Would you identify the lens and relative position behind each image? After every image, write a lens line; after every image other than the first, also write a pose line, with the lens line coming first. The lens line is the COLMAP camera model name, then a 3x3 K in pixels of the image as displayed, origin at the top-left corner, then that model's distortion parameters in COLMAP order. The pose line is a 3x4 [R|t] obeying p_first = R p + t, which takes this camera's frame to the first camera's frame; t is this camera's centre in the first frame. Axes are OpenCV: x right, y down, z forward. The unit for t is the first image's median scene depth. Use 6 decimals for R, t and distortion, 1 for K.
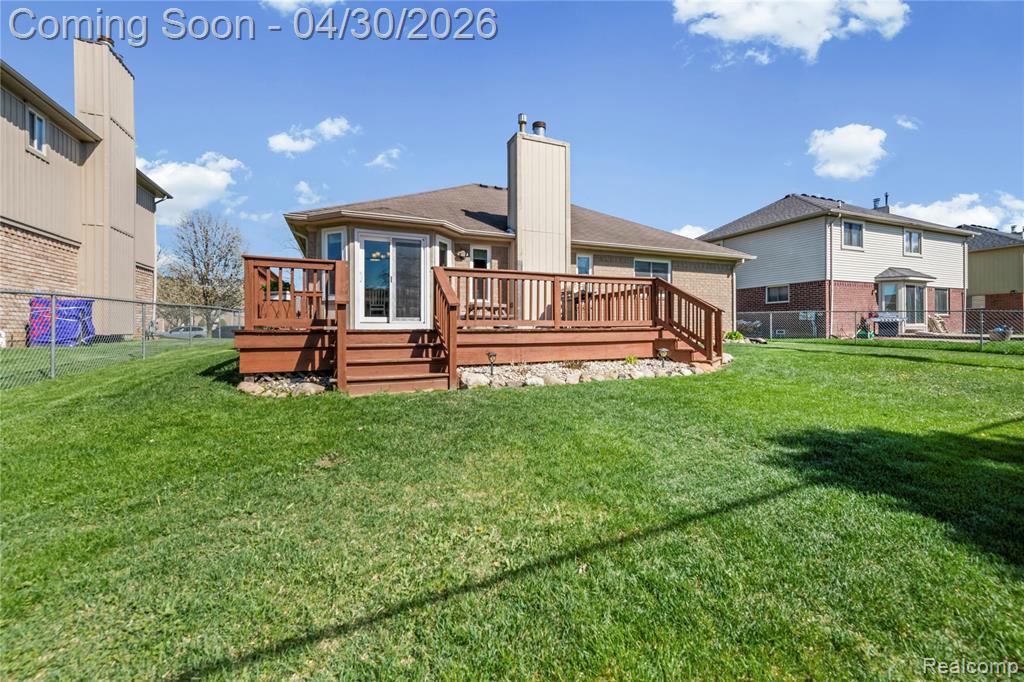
lens RADIAL K [[416.6, 0, 511.1], [0, 416.6, 330.0], [0, 0, 1]] dist [0.010213, 0.000145]
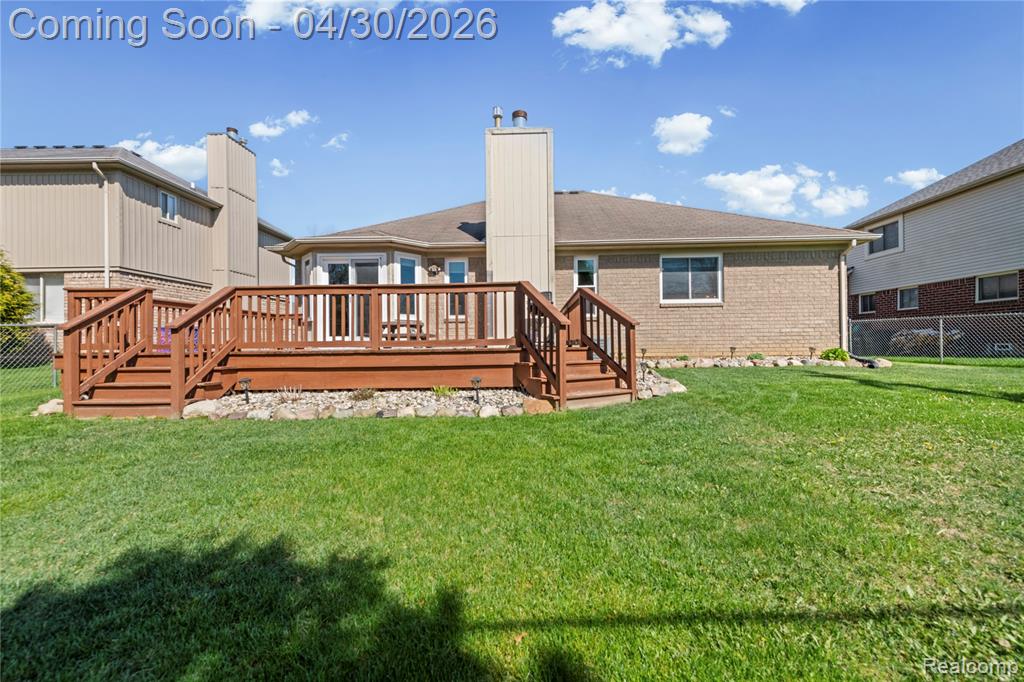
lens RADIAL K [[407.5, 0, 512.2], [0, 407.5, 342.4], [0, 0, 1]] dist [0.009247, 0.000032]
pose [[0.907459, -0.007559, -0.420072, 0.432977], [0.006592, 0.999971, -0.003754, -0.008447], [0.420088, 0.000638, 0.907483, 0.223013]]
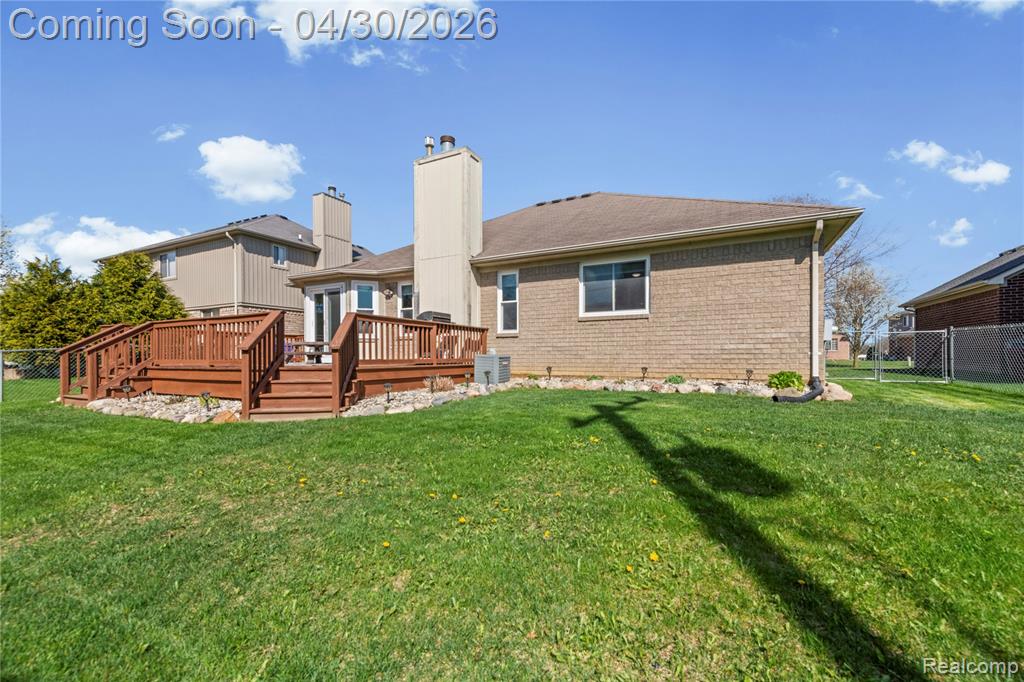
lens RADIAL K [[405.3, 0, 516.9], [0, 405.3, 359.9], [0, 0, 1]] dist [0.007779, 0.000050]
pose [[0.648695, 0.011485, -0.760962, 0.895492], [0.000910, 0.999874, 0.015867, -0.023239], [0.761048, -0.010985, 0.648602, 0.562894]]
